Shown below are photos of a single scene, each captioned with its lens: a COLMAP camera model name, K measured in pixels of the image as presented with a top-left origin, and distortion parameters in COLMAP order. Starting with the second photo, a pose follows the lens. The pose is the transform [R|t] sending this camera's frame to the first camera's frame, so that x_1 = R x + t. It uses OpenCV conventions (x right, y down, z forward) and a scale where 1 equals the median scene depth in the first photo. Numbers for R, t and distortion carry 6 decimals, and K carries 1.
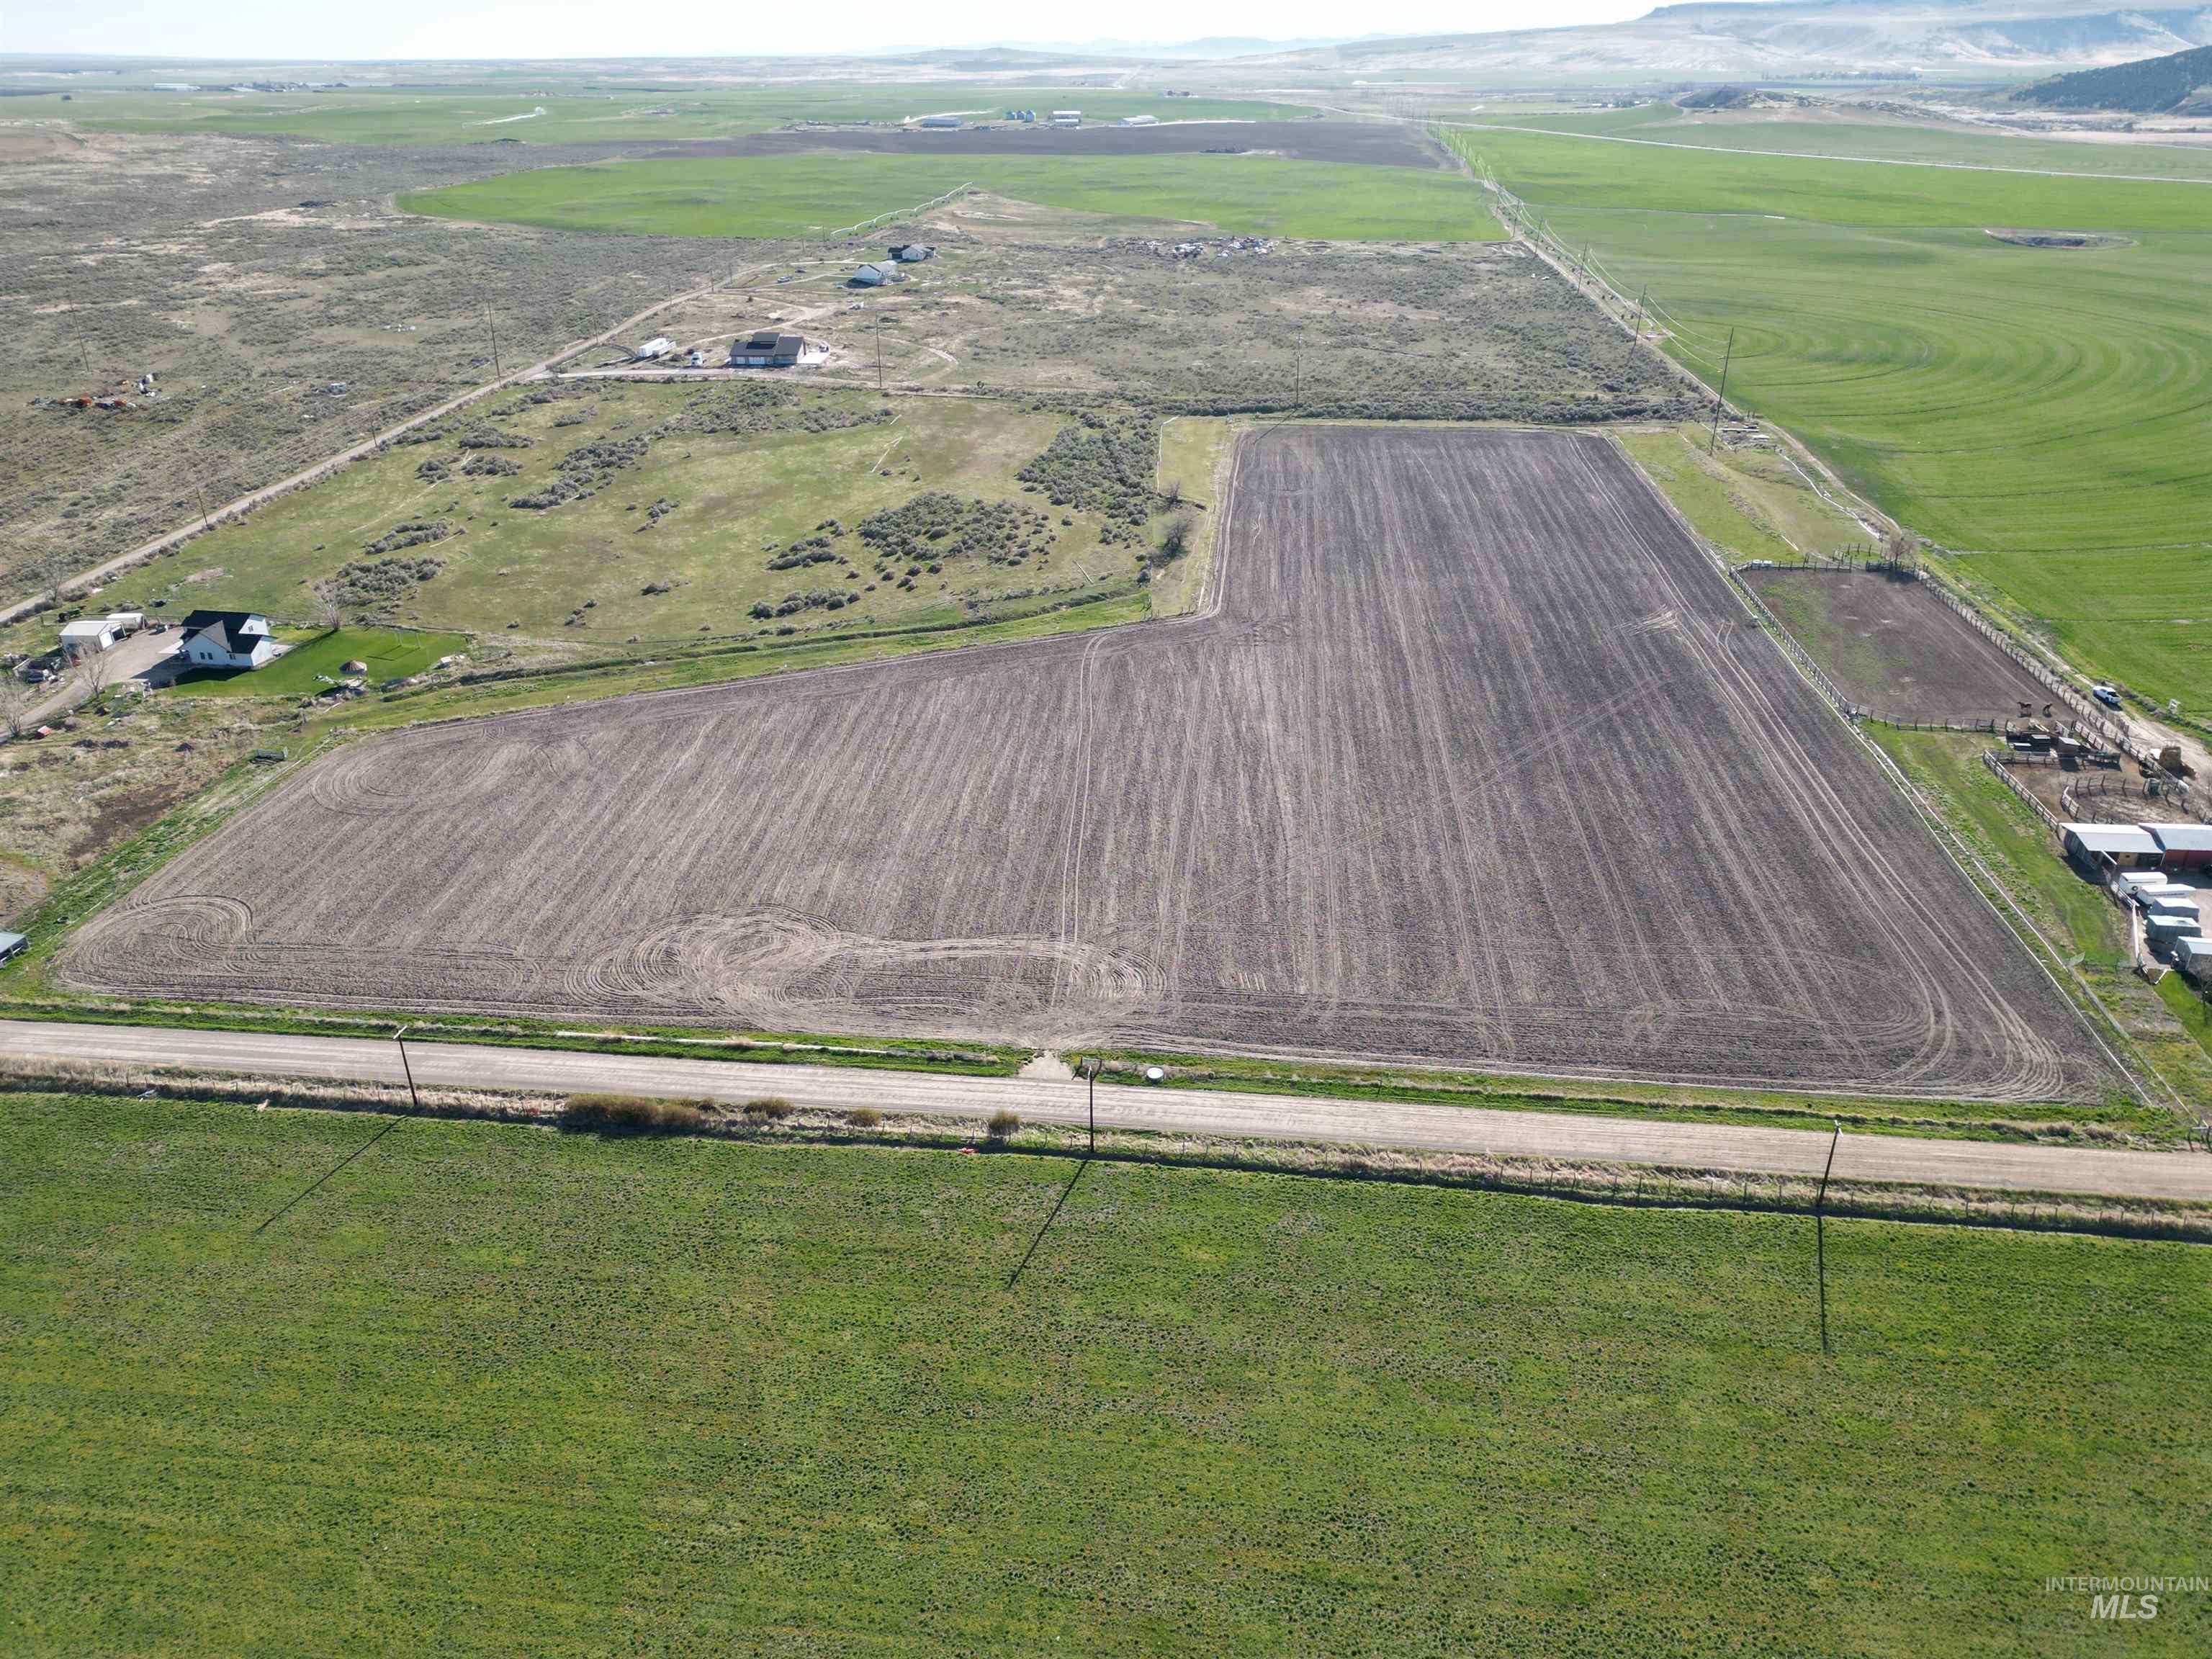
lens RADIAL K [[1535.2, 0, 1106.0], [0, 1535.2, 829.5], [0, 0, 1]] dist [0.070586, -0.066235]
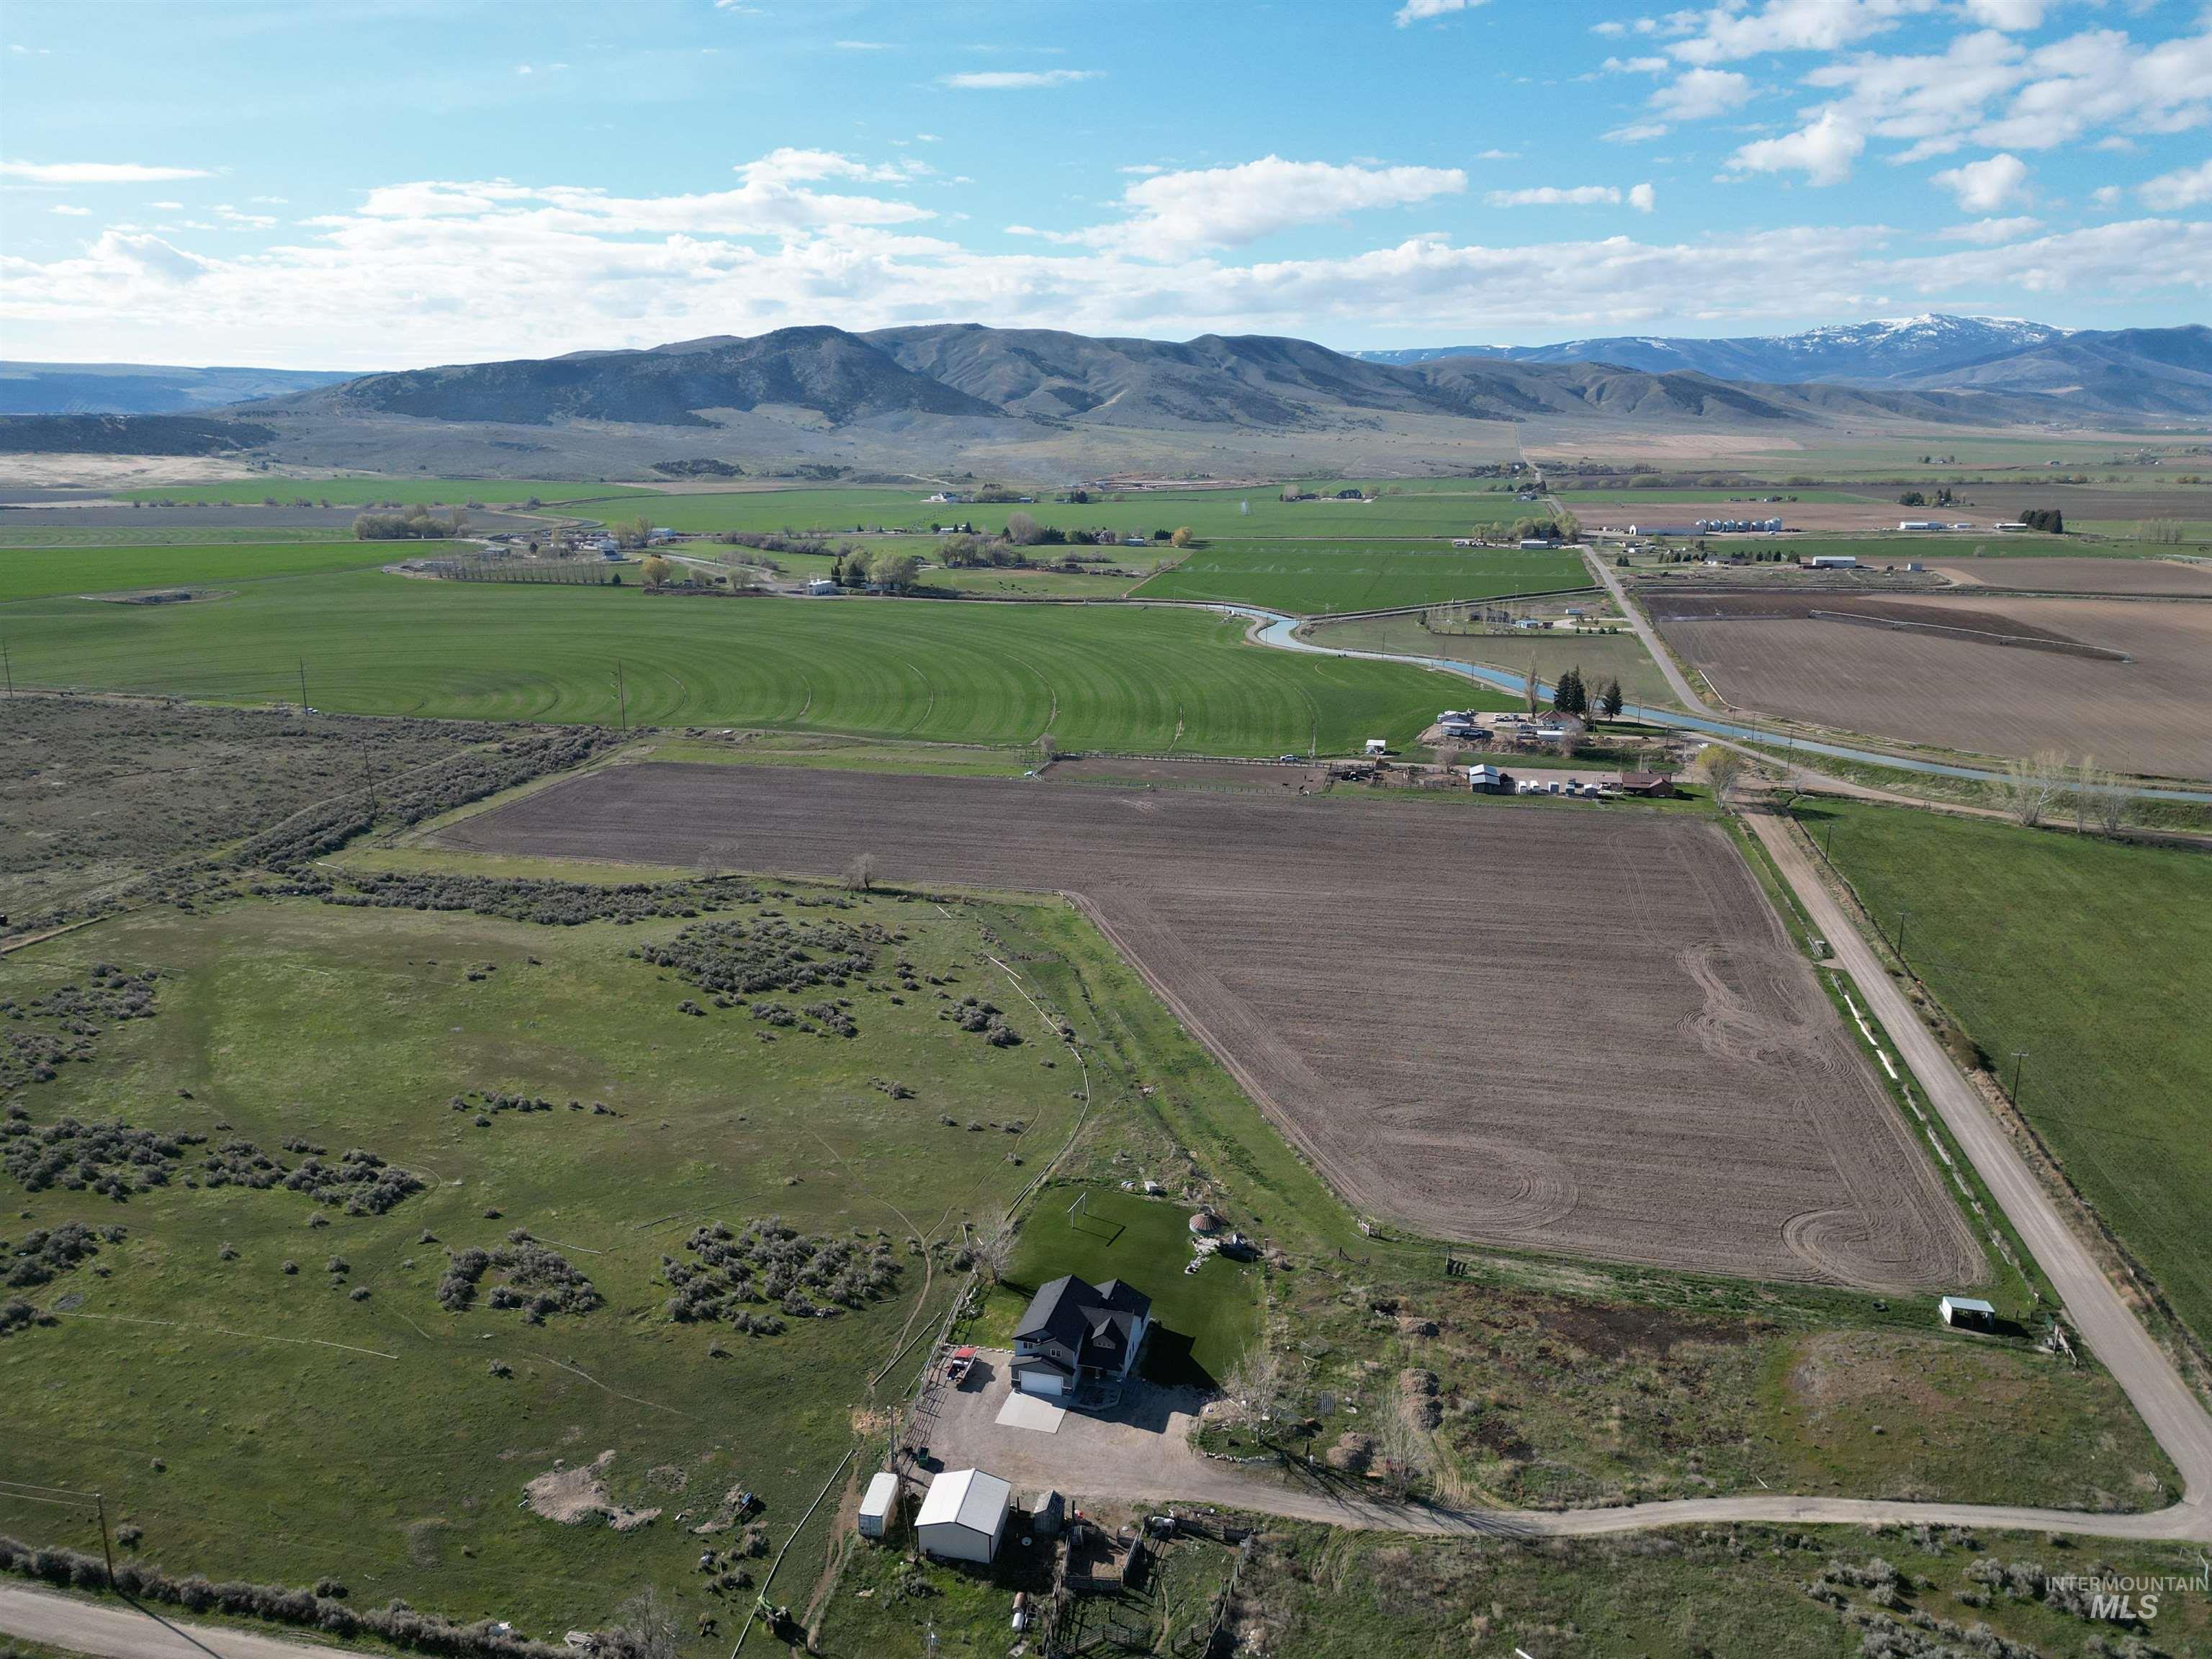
lens RADIAL K [[1535.2, 0, 1106.0], [0, 1535.2, 829.5], [0, 0, 1]] dist [0.070586, -0.066235]
pose [[0.126320, -0.251420, 0.959599, -1.032339], [0.445407, 0.878730, 0.171599, -0.373982], [-0.886372, 0.405736, 0.222986, 0.720501]]
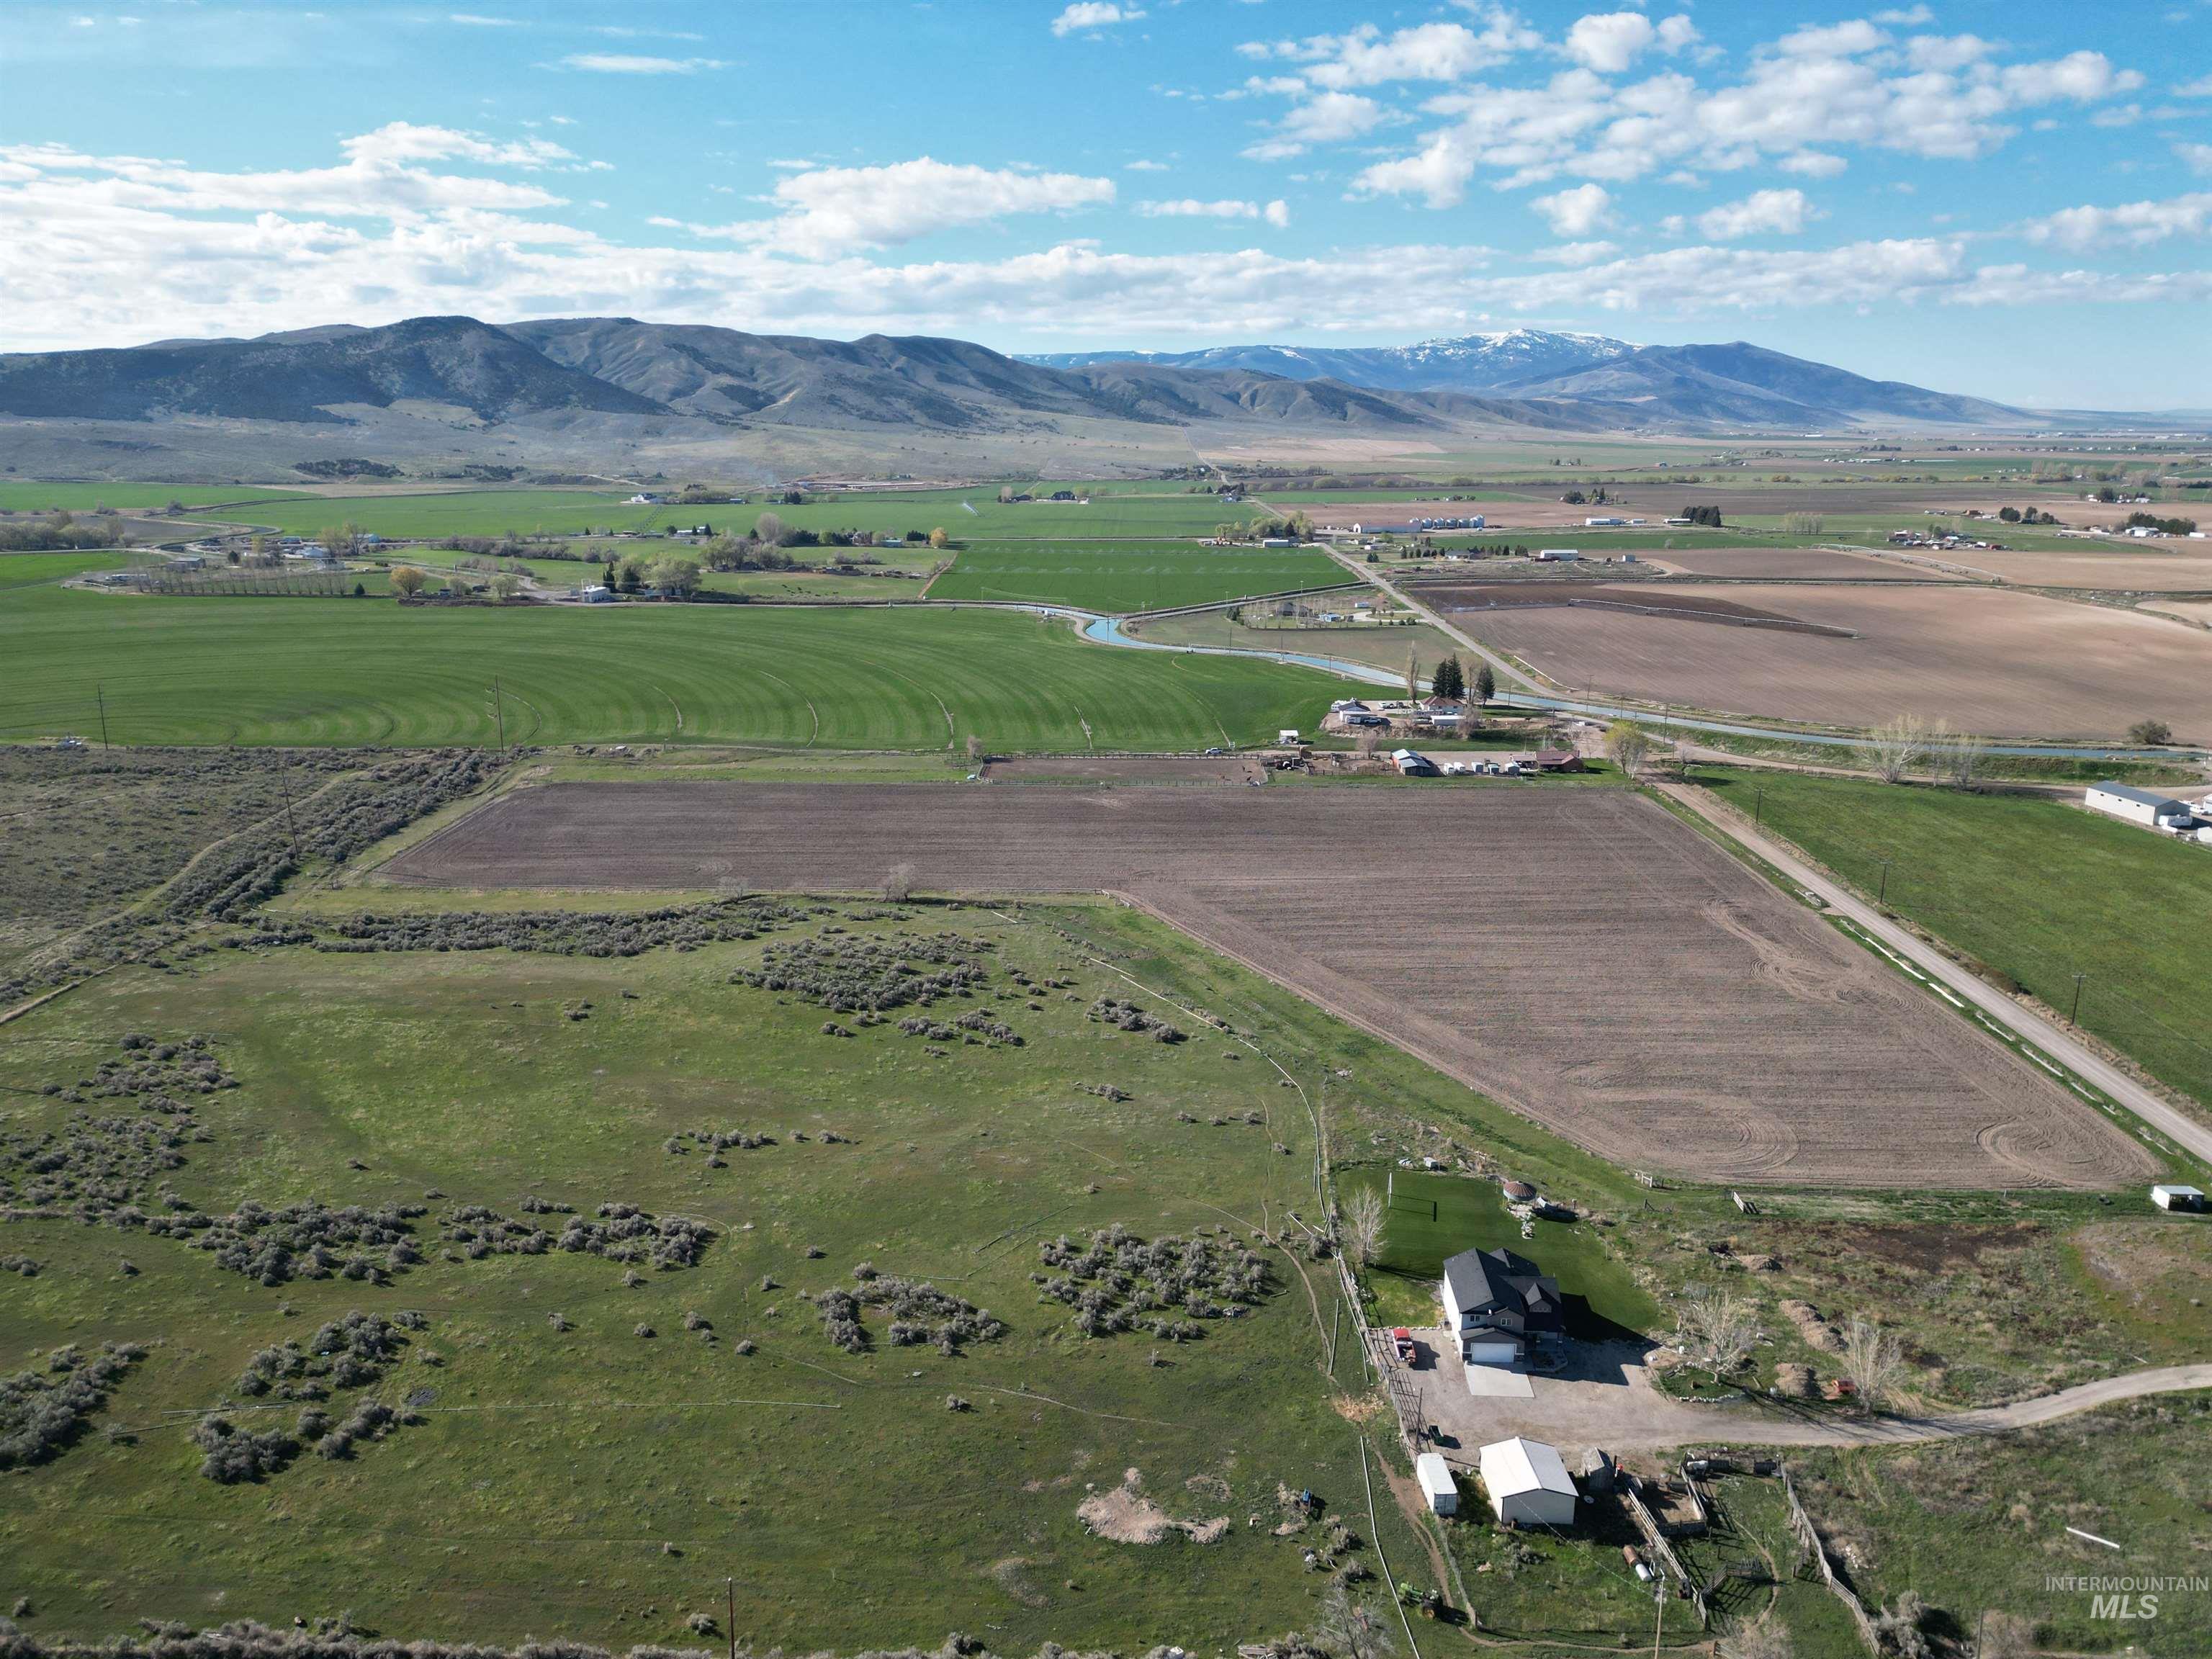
lens RADIAL K [[1535.2, 0, 1106.0], [0, 1535.2, 829.5], [0, 0, 1]] dist [0.070586, -0.066235]
pose [[-0.091295, -0.251588, 0.963519, -1.042542], [0.444513, 0.855520, 0.265506, -0.495818], [-0.891108, 0.452536, 0.033730, 0.966792]]
